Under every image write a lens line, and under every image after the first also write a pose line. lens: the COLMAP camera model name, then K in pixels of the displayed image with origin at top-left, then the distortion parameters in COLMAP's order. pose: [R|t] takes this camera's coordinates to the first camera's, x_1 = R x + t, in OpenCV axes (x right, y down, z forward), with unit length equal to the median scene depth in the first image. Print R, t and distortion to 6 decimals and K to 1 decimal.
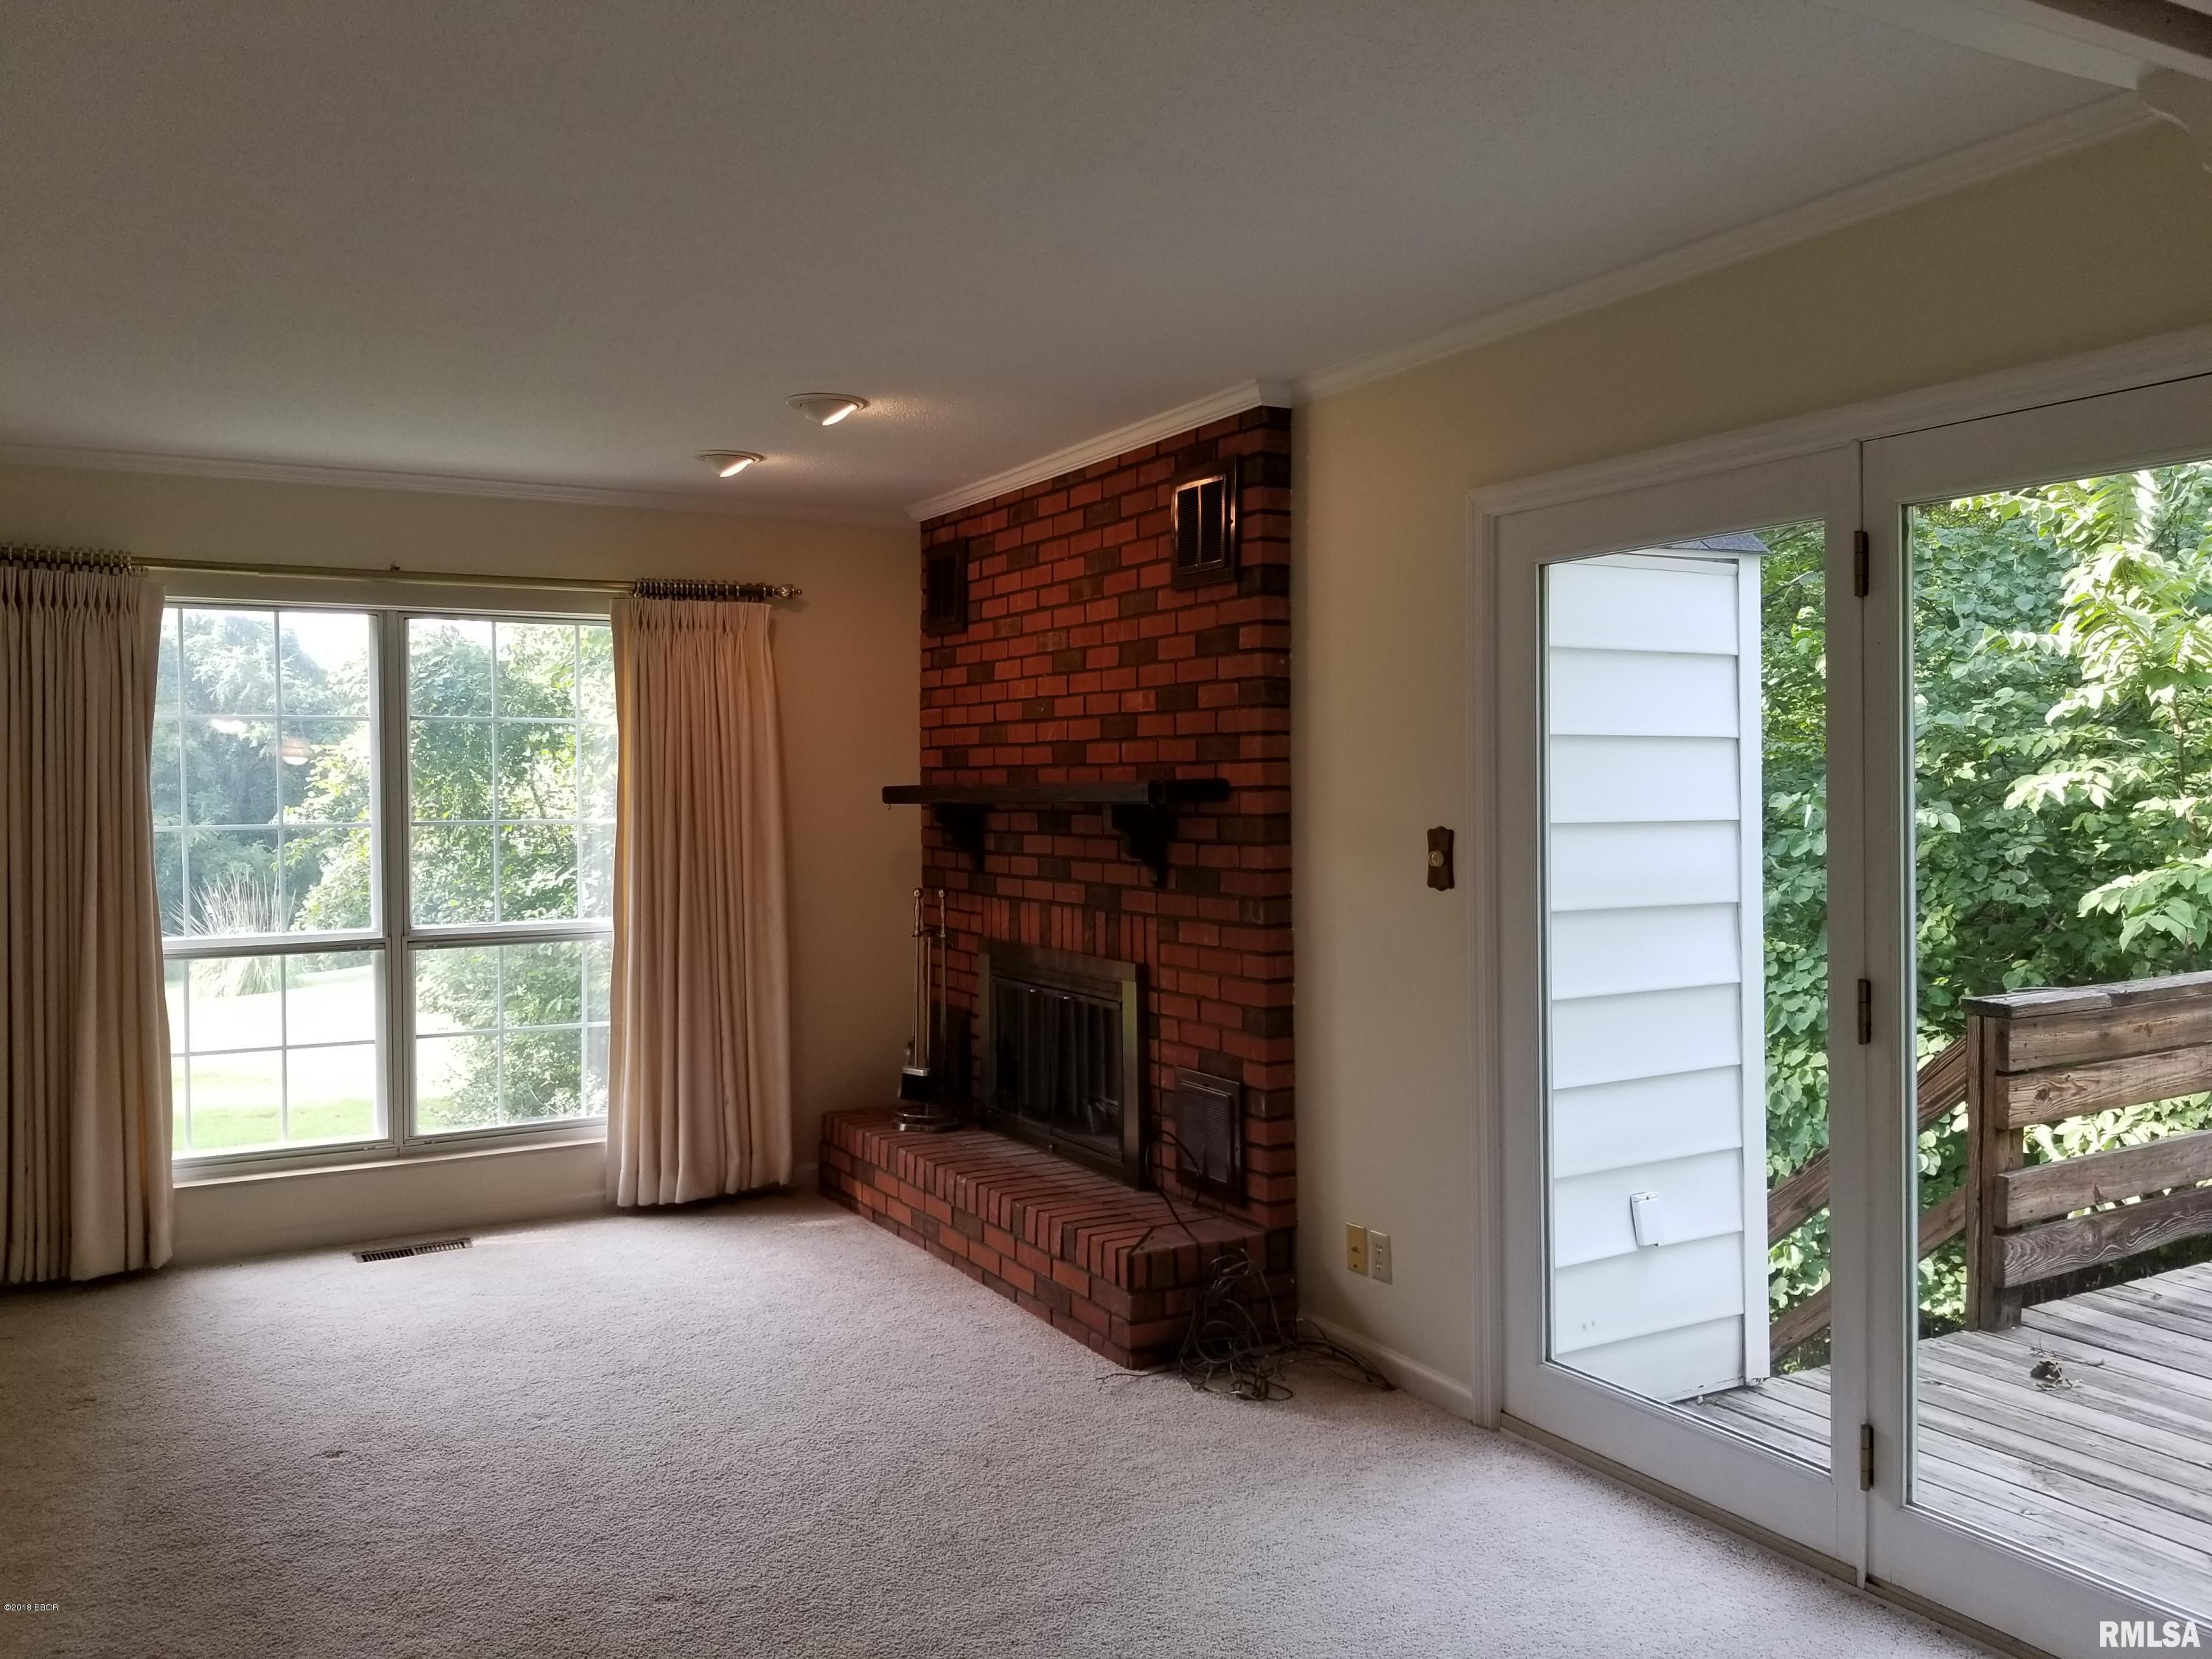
lens RADIAL K [[1679.9, 0, 1108.1], [0, 1679.9, 807.8], [0, 0, 1]] dist [-0.007865, -0.013243]
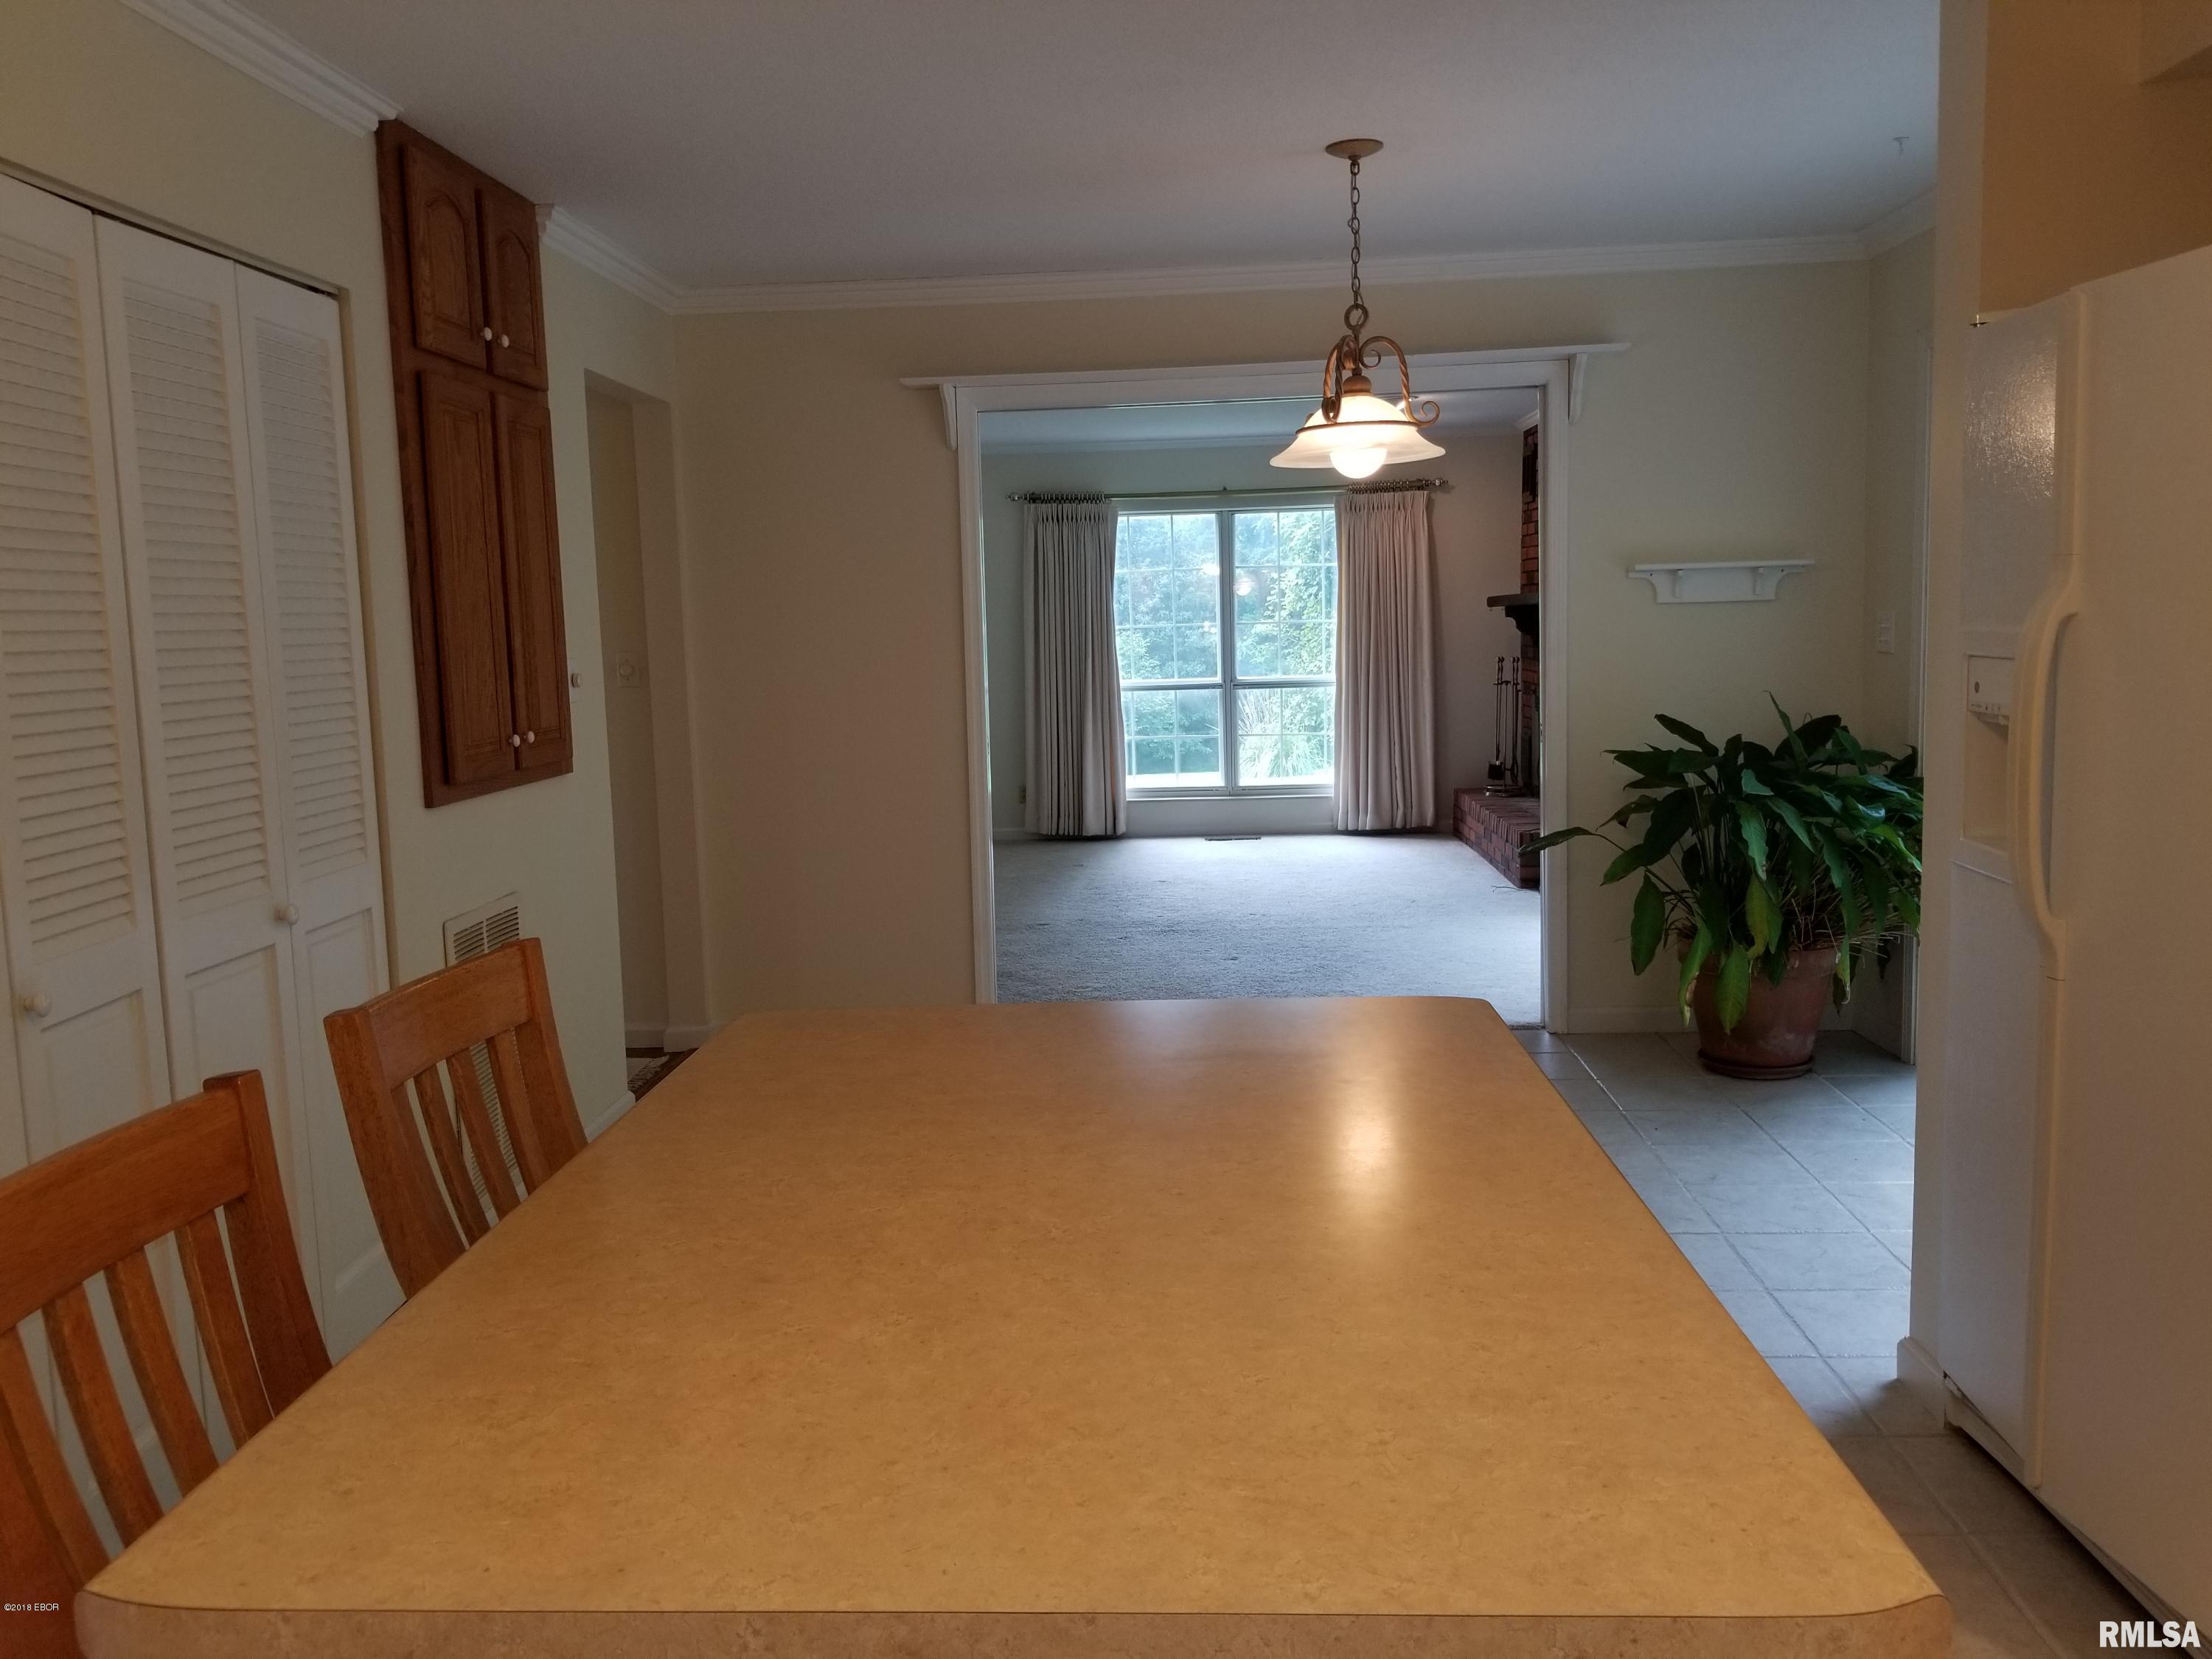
lens RADIAL K [[1679.9, 0, 1108.2], [0, 1679.9, 828.0], [0, 0, 1]] dist [-0.007865, -0.013243]
pose [[0.833234, 0.050442, -0.550615, 0.516585], [0.018449, 0.992739, 0.118863, 0.010720], [0.552613, -0.109199, 0.826253, -0.668568]]
